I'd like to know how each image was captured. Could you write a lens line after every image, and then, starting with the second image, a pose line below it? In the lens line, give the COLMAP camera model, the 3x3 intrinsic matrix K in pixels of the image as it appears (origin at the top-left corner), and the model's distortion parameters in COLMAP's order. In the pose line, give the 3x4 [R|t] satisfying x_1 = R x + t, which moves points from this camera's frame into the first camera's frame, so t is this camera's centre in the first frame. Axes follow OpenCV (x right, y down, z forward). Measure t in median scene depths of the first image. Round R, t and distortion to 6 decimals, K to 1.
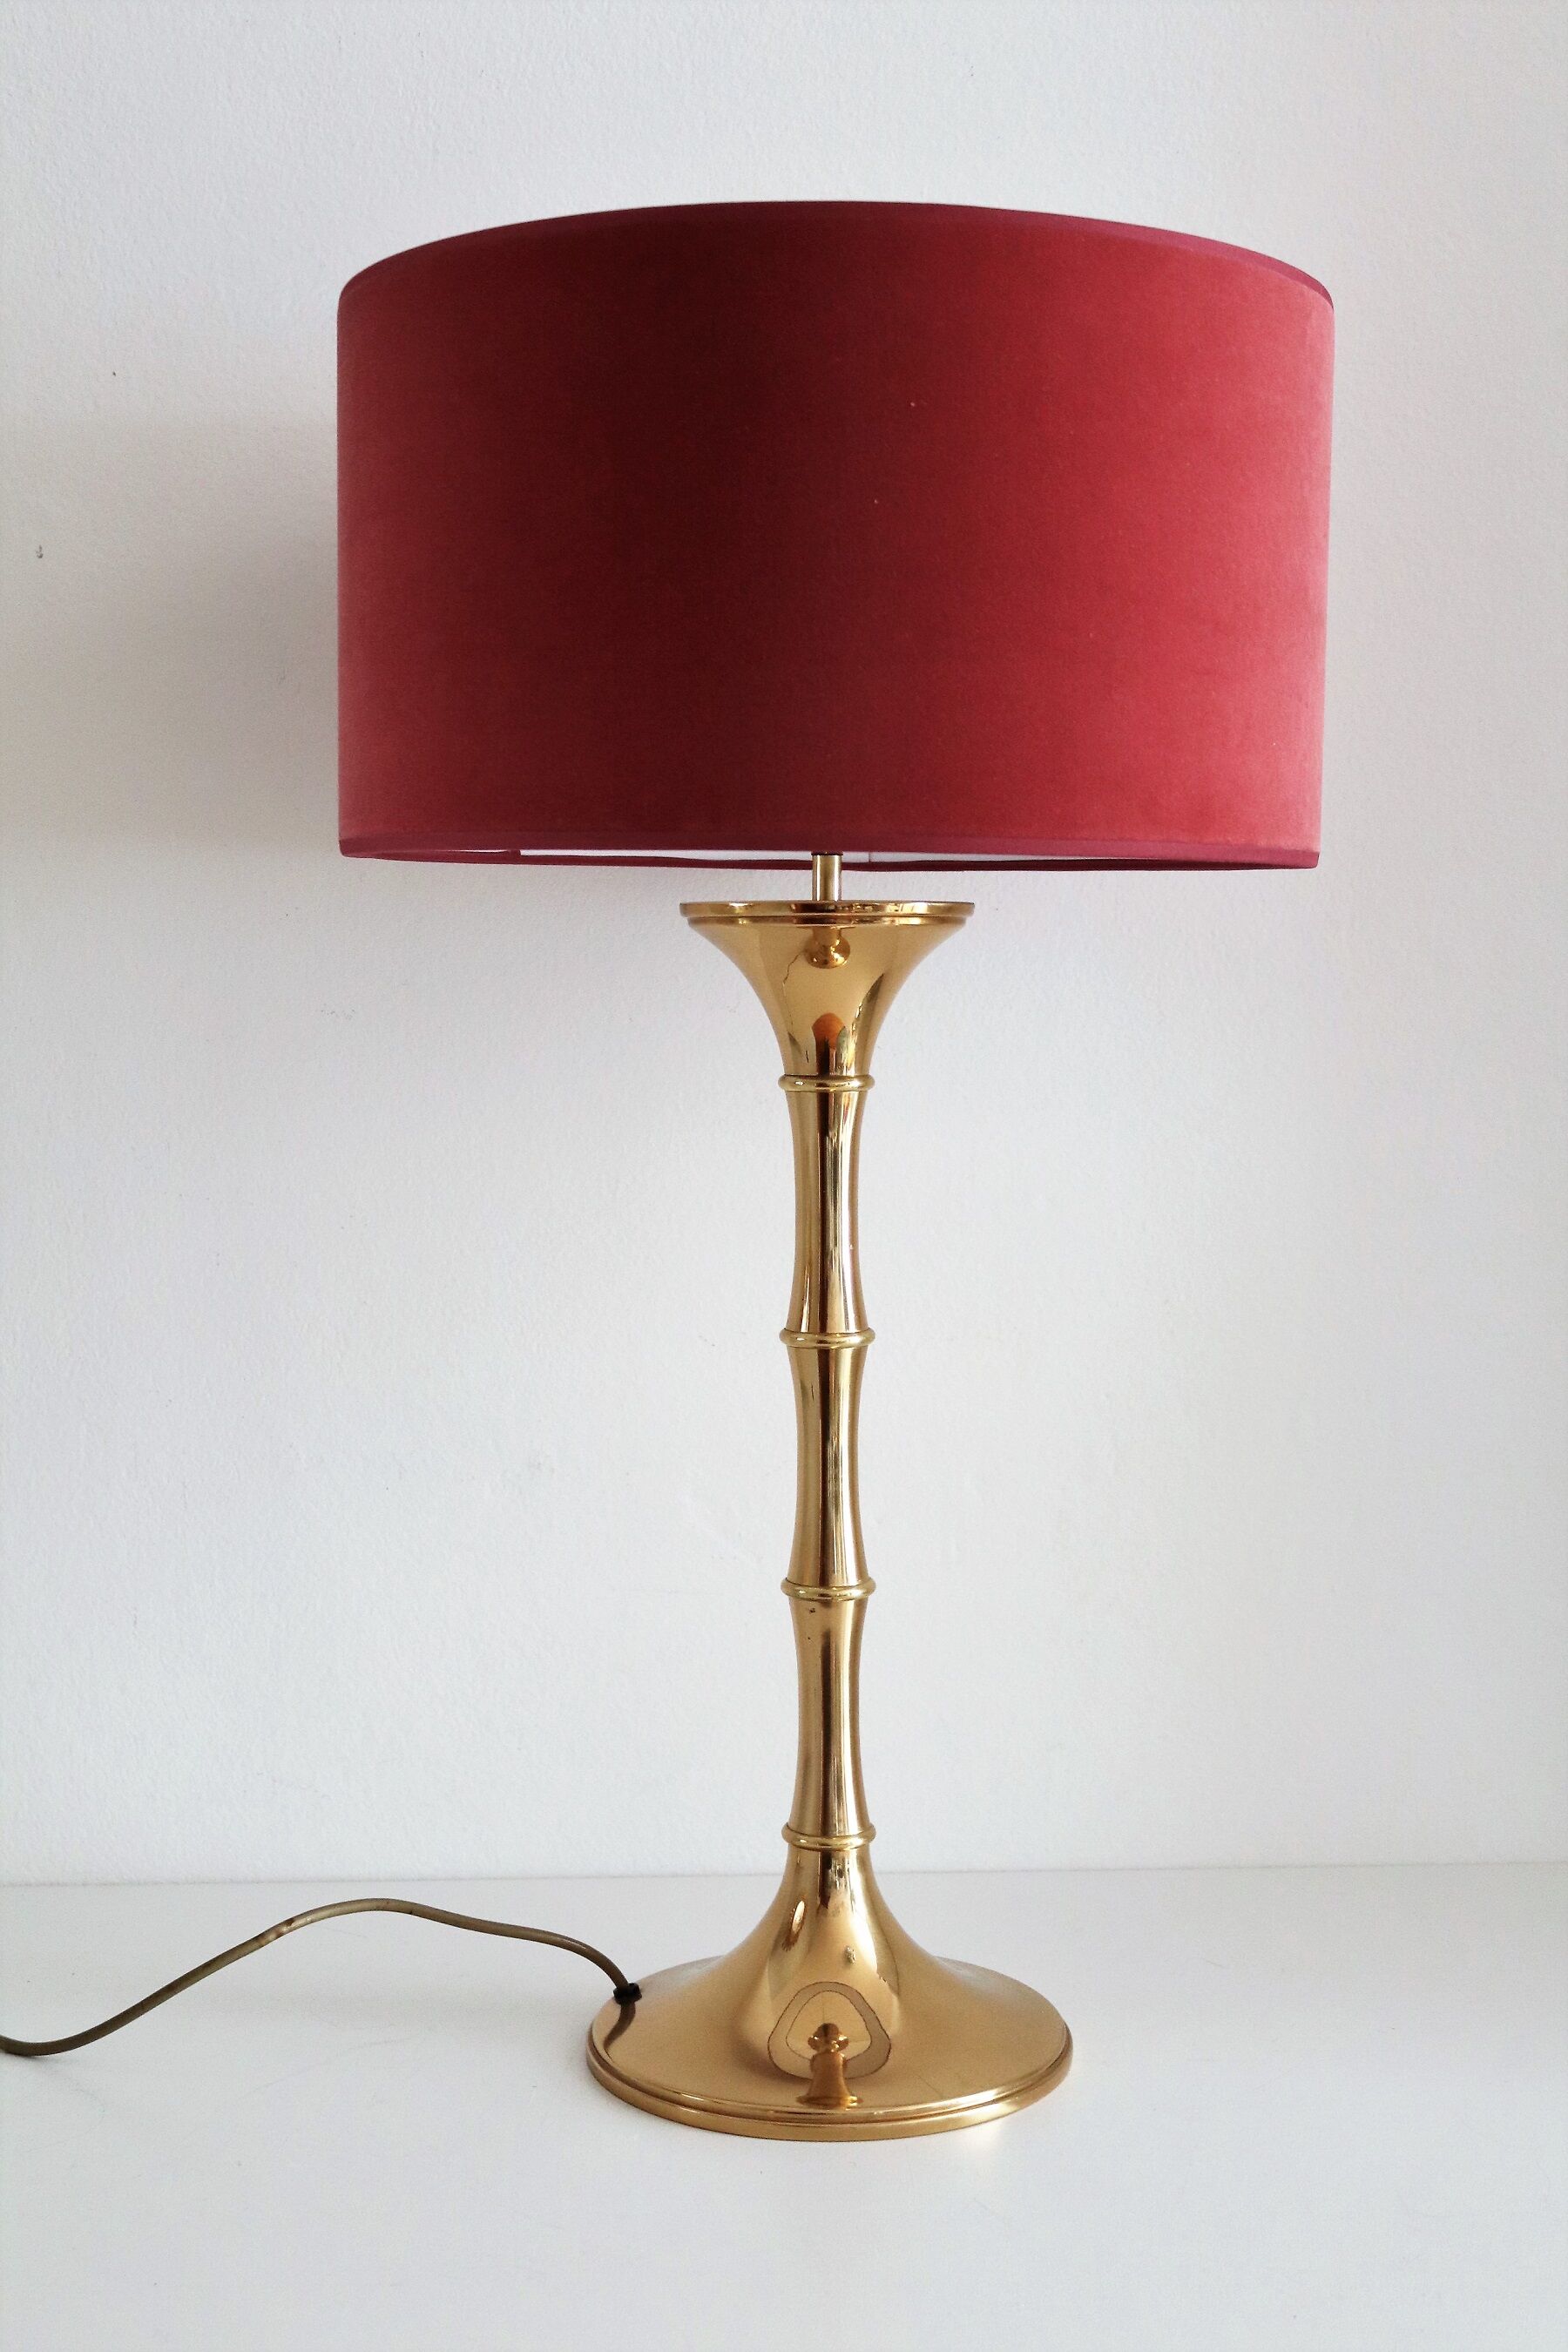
lens RADIAL K [[3768.9, 0, 782.0], [0, 3768.9, 1161.2], [0, 0, 1]] dist [0.145599, 0.000000]
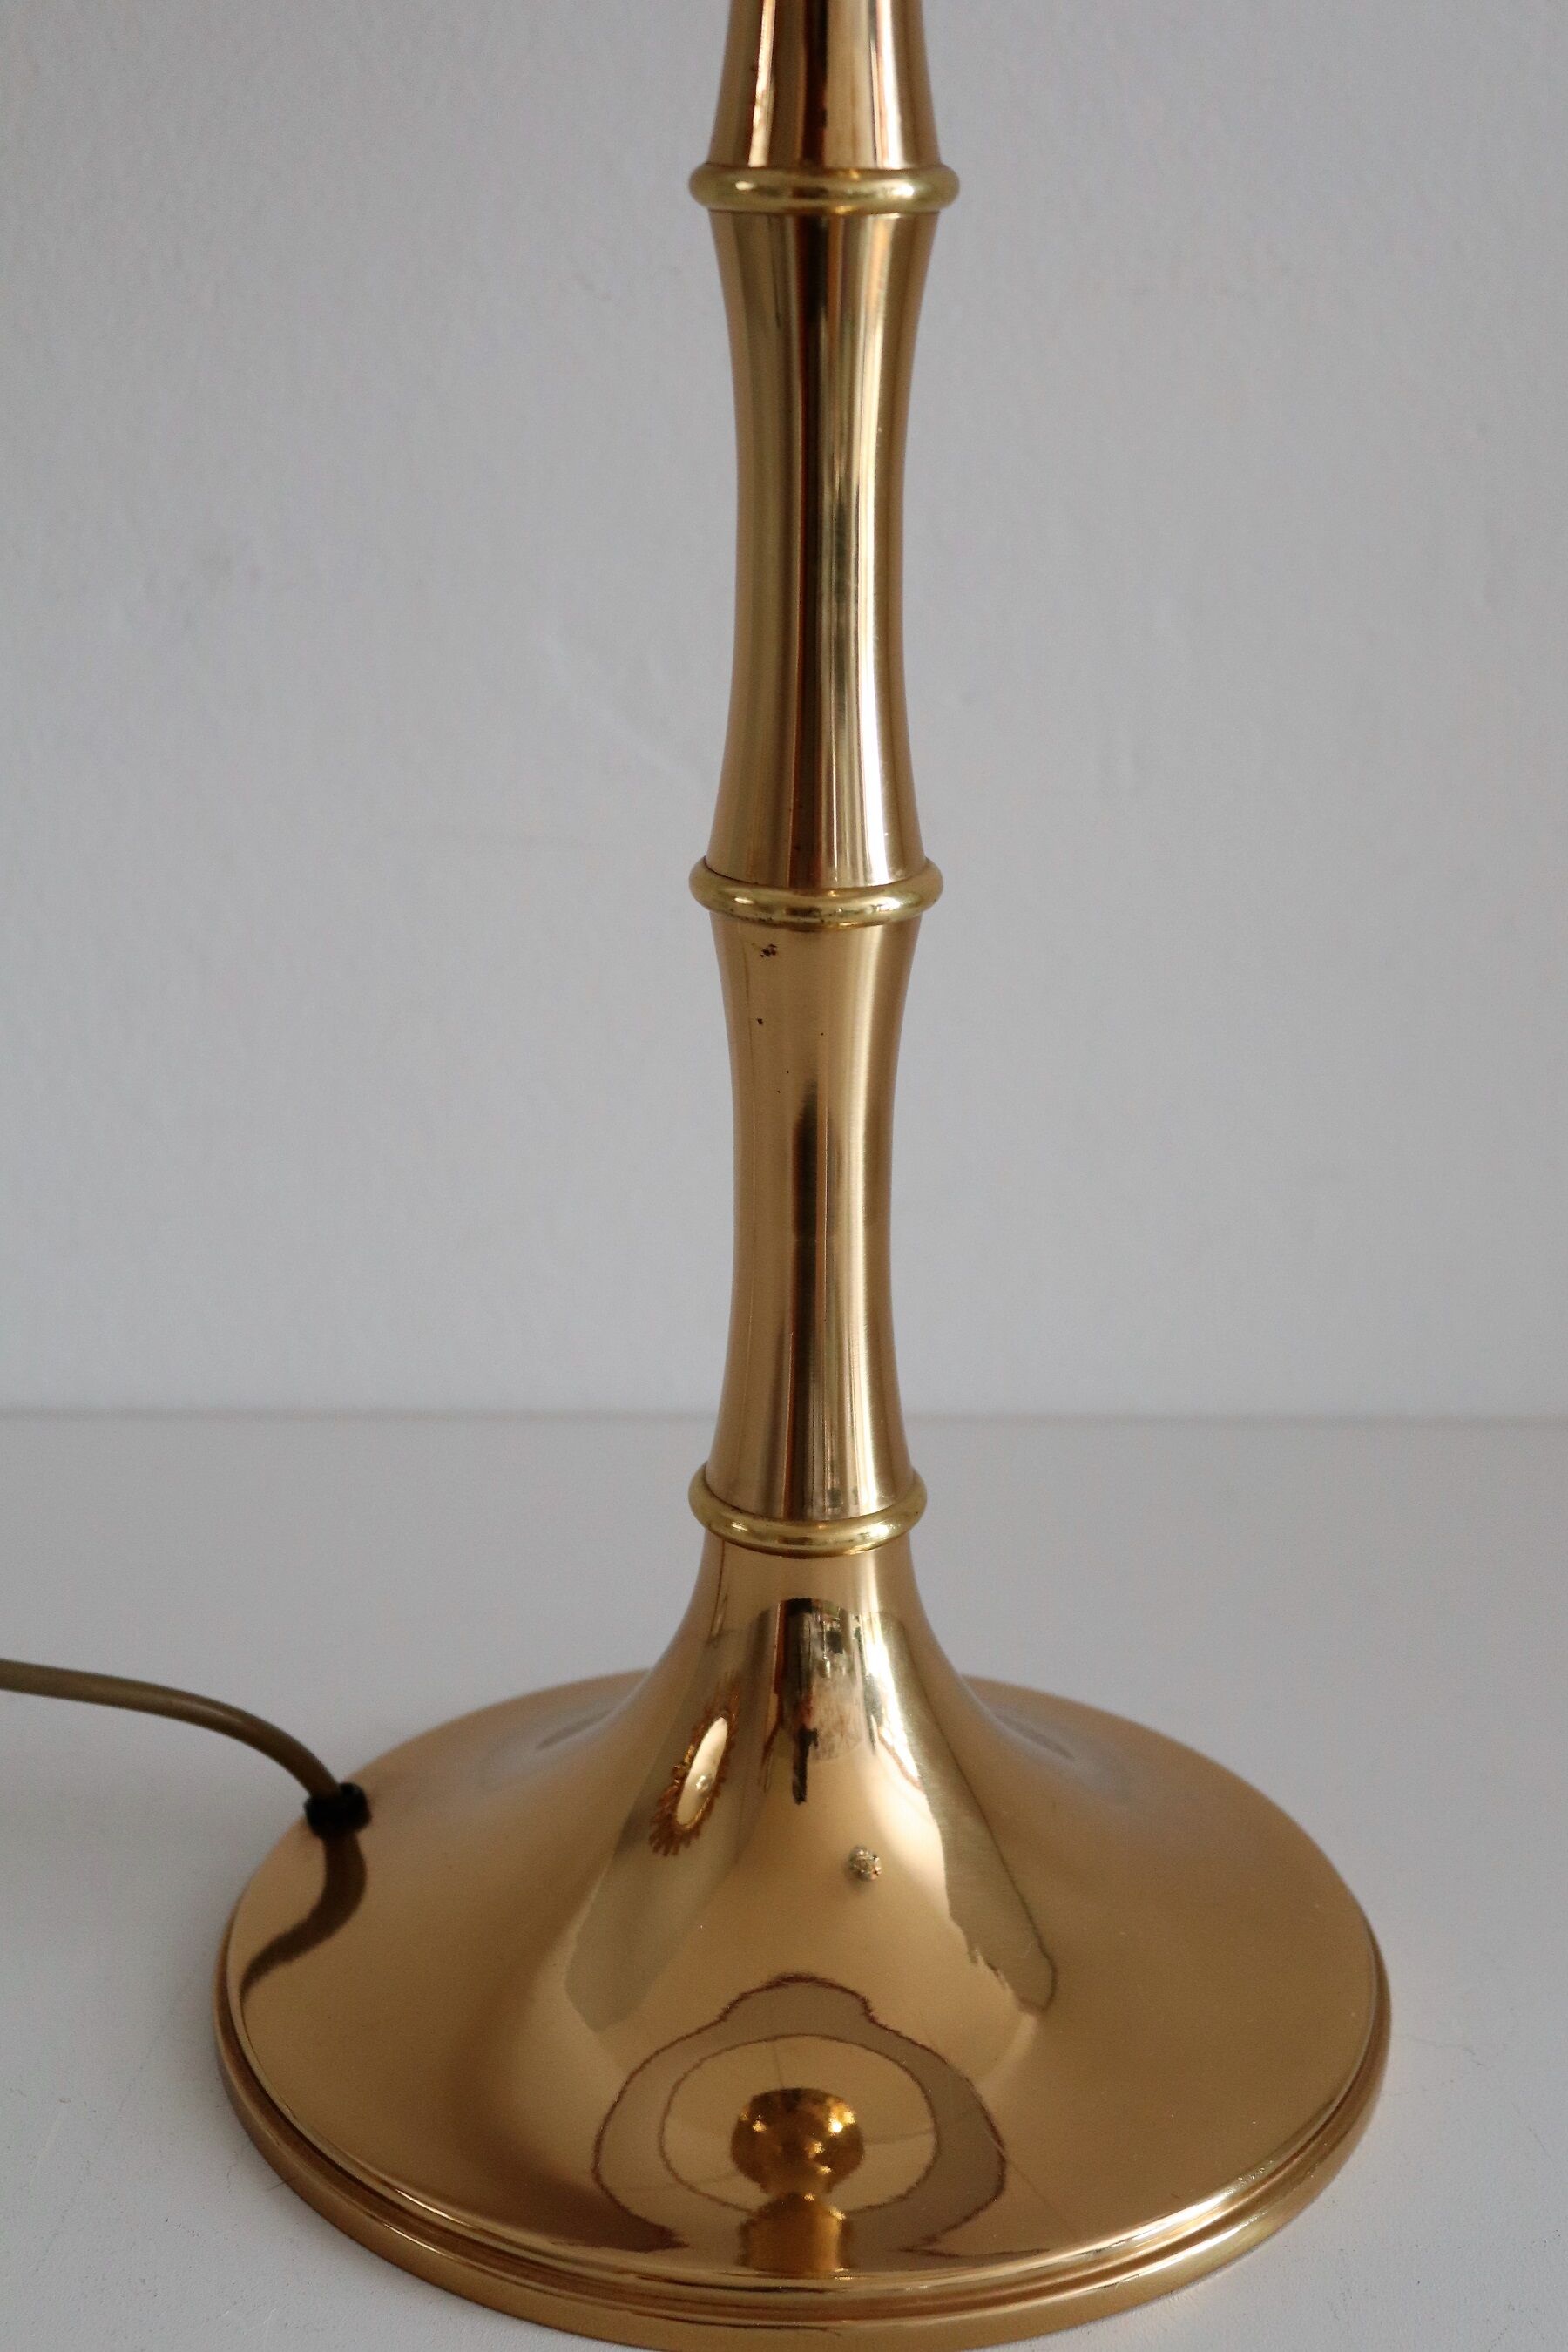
lens RADIAL K [[3836.9, 0, 780.8], [0, 3836.9, 1184.2], [0, 0, 1]] dist [0.145672, 0.000000]
pose [[0.999849, 0.015773, -0.007272, 0.012106], [-0.013709, 0.973772, 0.227115, 0.055685], [0.010664, -0.226981, 0.973841, 0.626031]]
